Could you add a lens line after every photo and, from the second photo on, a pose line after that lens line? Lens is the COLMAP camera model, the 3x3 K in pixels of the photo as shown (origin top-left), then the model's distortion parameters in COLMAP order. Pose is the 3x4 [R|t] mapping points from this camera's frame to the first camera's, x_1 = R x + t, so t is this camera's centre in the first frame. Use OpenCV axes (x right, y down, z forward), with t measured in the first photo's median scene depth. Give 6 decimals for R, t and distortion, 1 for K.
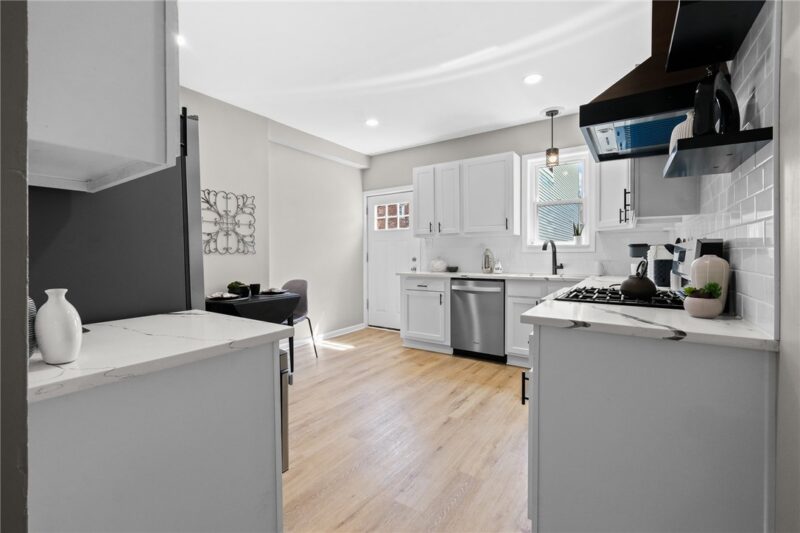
lens RADIAL K [[352.7, 0, 395.8], [0, 352.7, 259.5], [0, 0, 1]] dist [-0.002363, -0.000656]
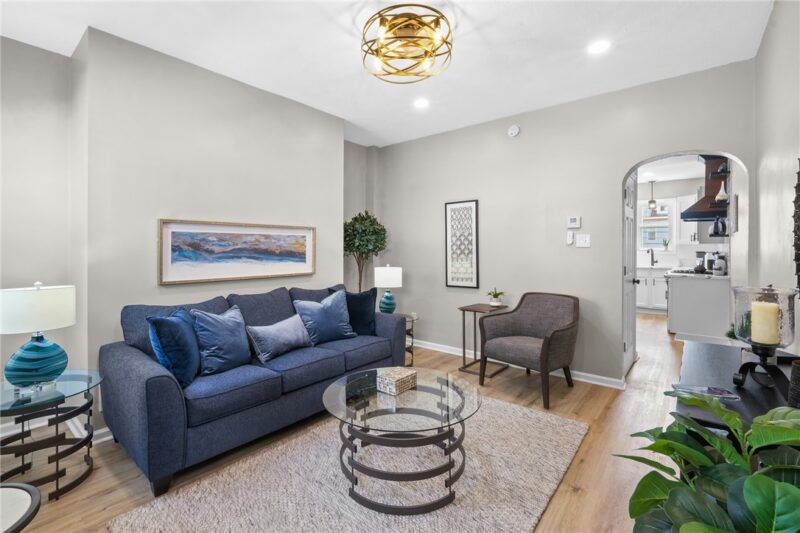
lens RADIAL K [[352.7, 0, 395.3], [0, 352.7, 250.6], [0, 0, 1]] dist [-0.002363, -0.000656]
pose [[0.993644, 0.006402, -0.112382, -1.089200], [-0.006795, 0.999972, -0.003117, -0.036720], [0.112359, 0.003861, 0.993660, -1.592389]]
